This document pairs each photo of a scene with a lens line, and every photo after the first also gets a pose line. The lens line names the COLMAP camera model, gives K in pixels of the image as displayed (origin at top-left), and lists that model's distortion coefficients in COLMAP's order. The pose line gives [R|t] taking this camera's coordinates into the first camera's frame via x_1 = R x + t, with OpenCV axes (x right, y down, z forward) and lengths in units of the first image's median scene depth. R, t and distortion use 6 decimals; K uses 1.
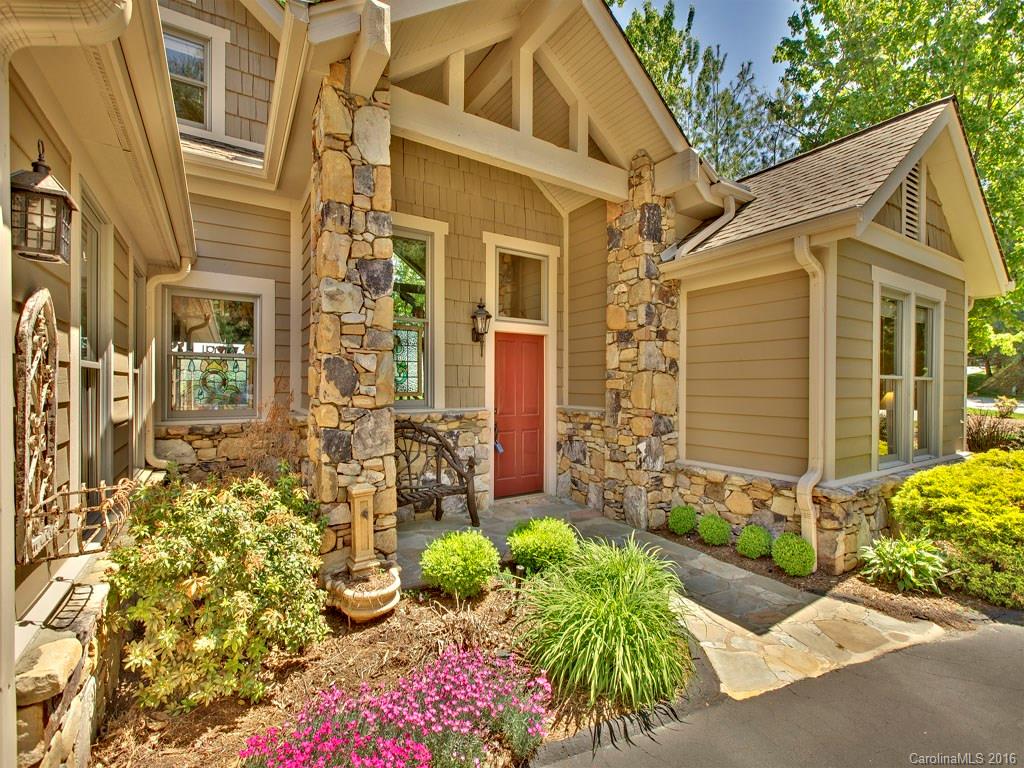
lens RADIAL K [[461.8, 0, 511.9], [0, 461.8, 386.0], [0, 0, 1]] dist [-0.005144, 0.000370]
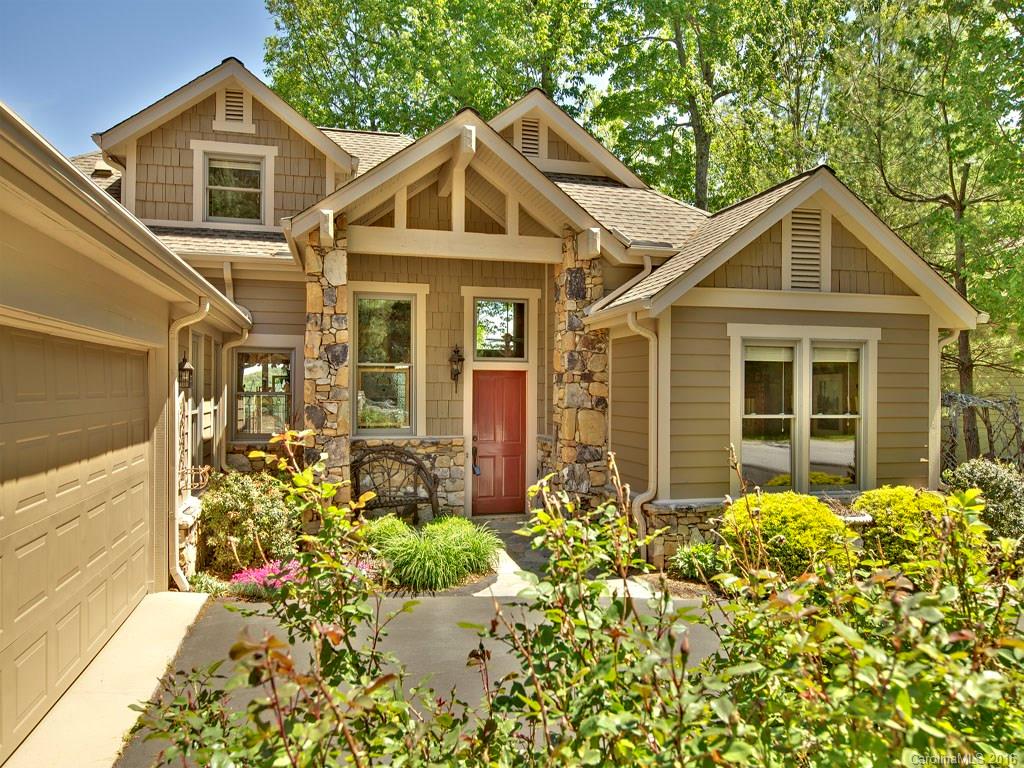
lens RADIAL K [[744.1, 0, 512.7], [0, 744.1, 385.8], [0, 0, 1]] dist [-0.002663, -0.001692]
pose [[0.949469, 0.000164, -0.313860, 0.844106], [-0.003307, 0.999950, -0.009483, -0.080272], [0.313843, 0.010042, 0.949422, -0.977326]]
